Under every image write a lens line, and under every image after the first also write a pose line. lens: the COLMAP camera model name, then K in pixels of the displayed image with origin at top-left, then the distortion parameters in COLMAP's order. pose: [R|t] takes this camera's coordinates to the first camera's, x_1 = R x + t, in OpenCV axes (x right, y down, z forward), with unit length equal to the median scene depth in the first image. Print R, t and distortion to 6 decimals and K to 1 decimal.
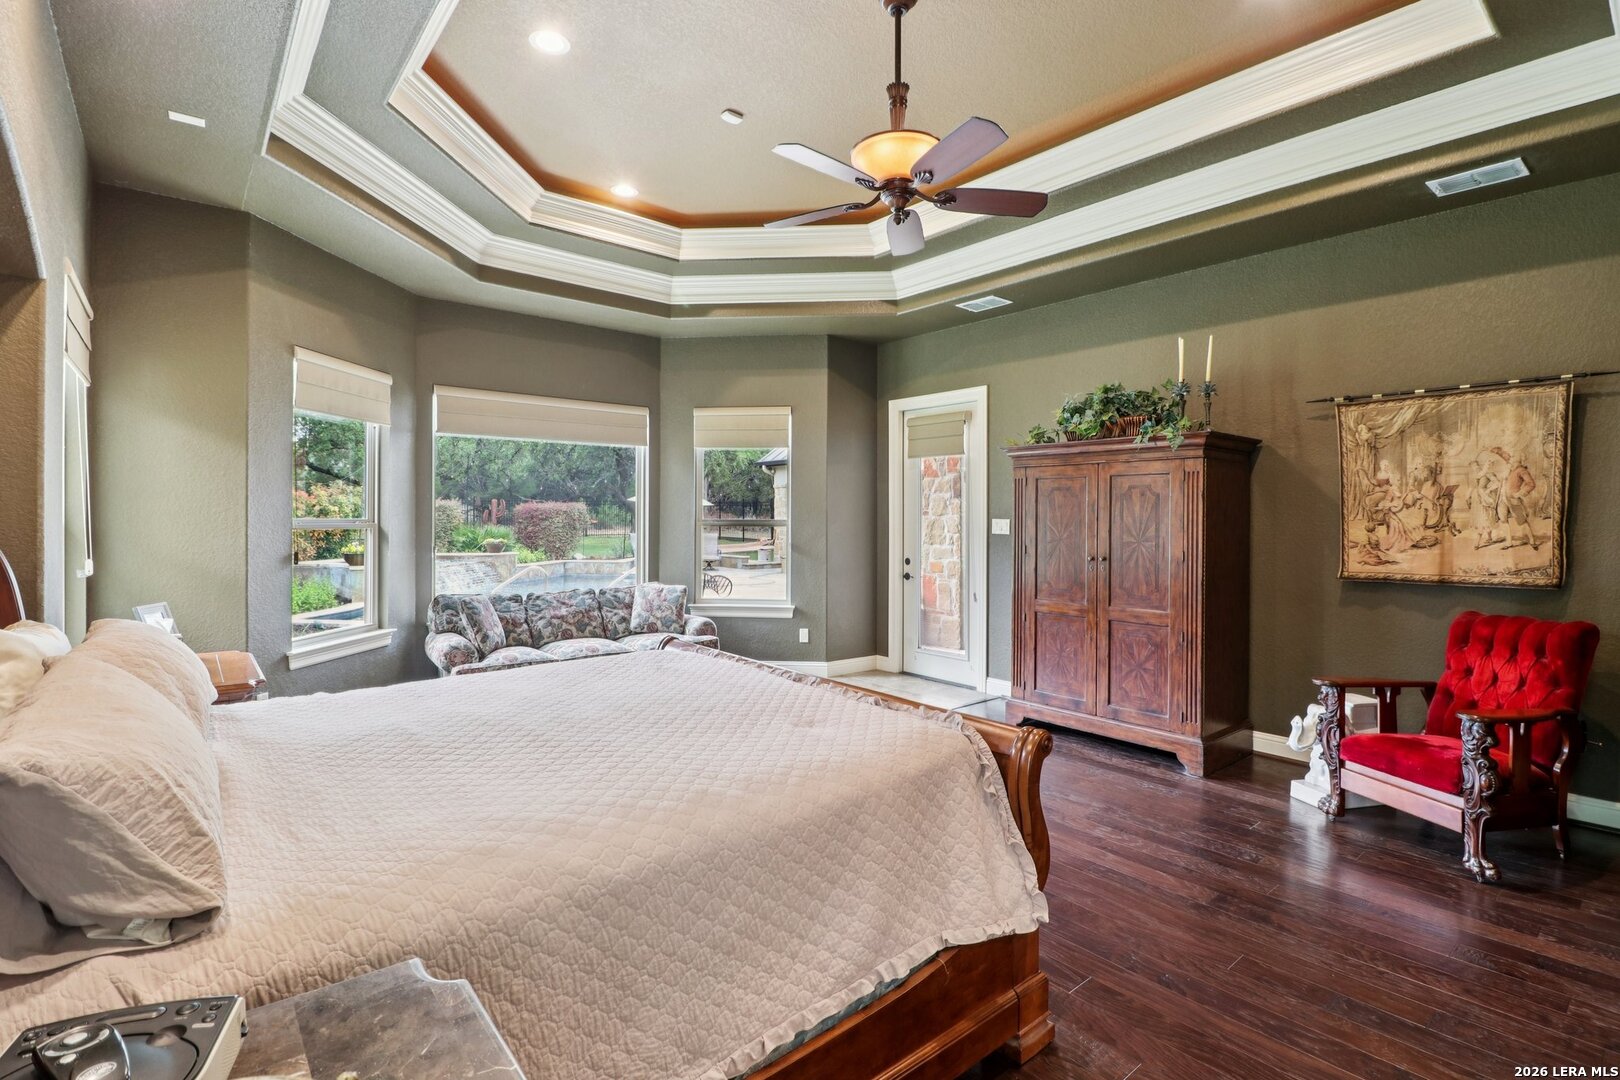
lens RADIAL K [[759.9, 0, 795.7], [0, 759.9, 531.2], [0, 0, 1]] dist [0.002291, -0.014759]
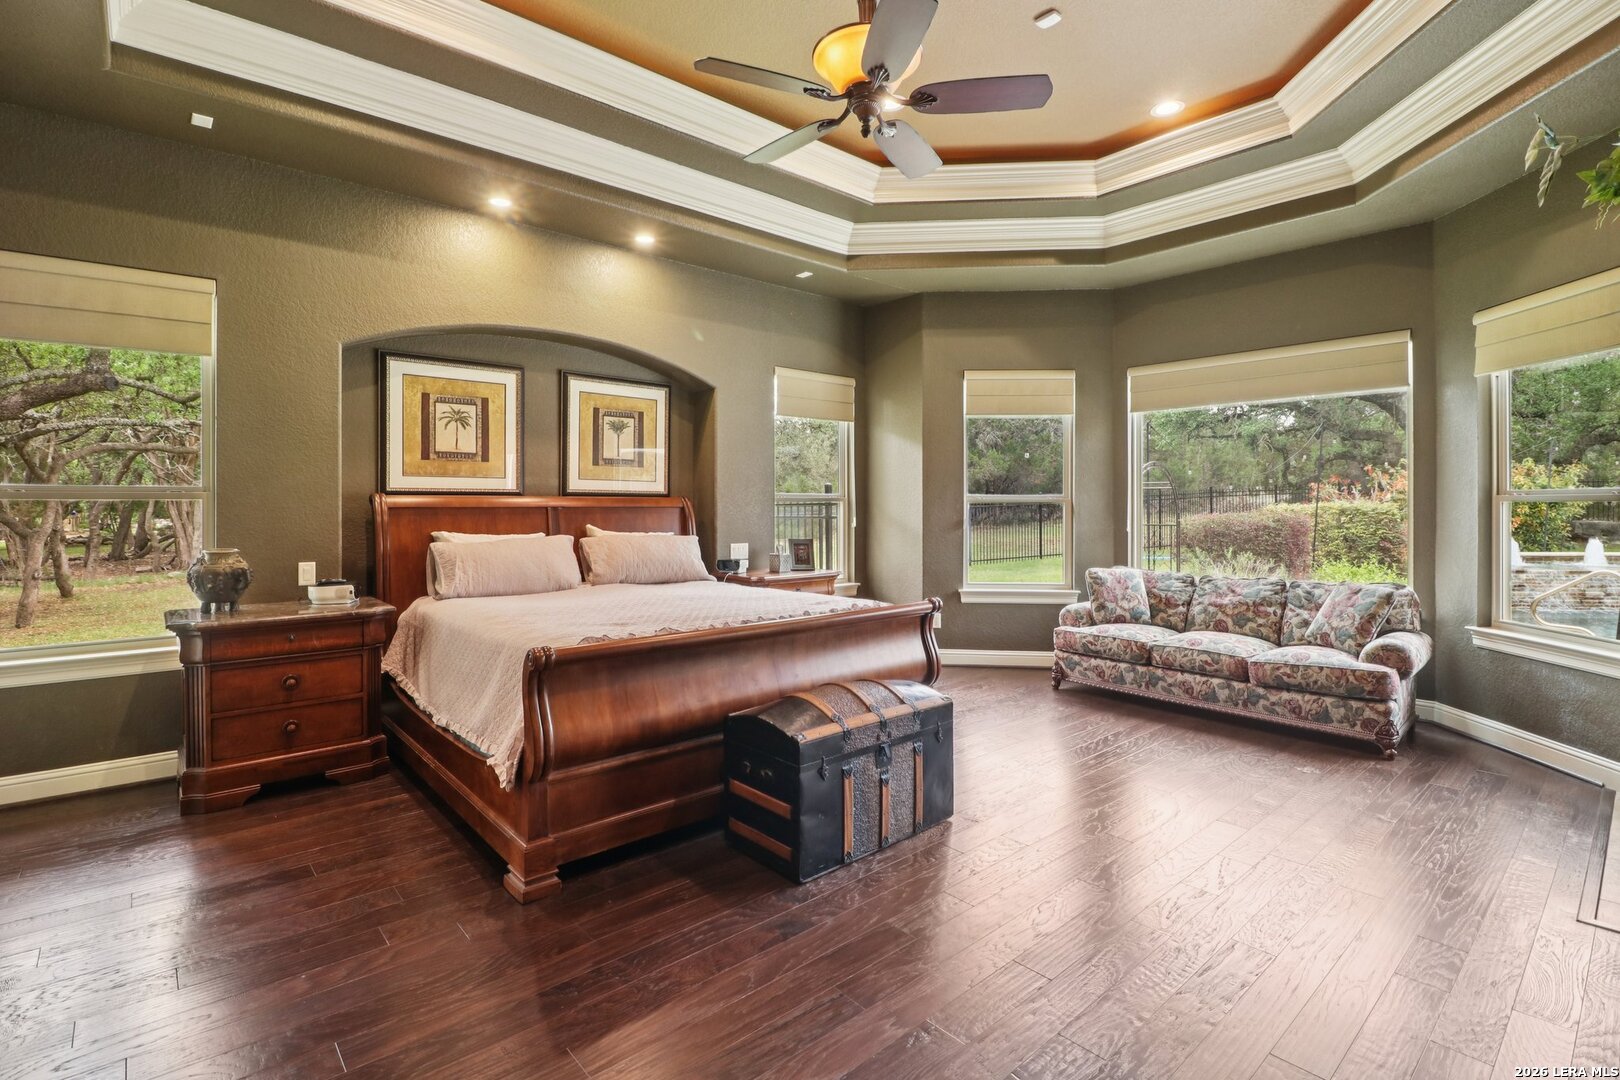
lens RADIAL K [[759.9, 0, 795.7], [0, 759.9, 531.2], [0, 0, 1]] dist [0.002291, -0.014759]
pose [[0.020887, 0.030395, -0.999320, 0.552515], [-0.017681, 0.999393, 0.030028, 0.010108], [0.999625, 0.017042, 0.021412, 0.495638]]
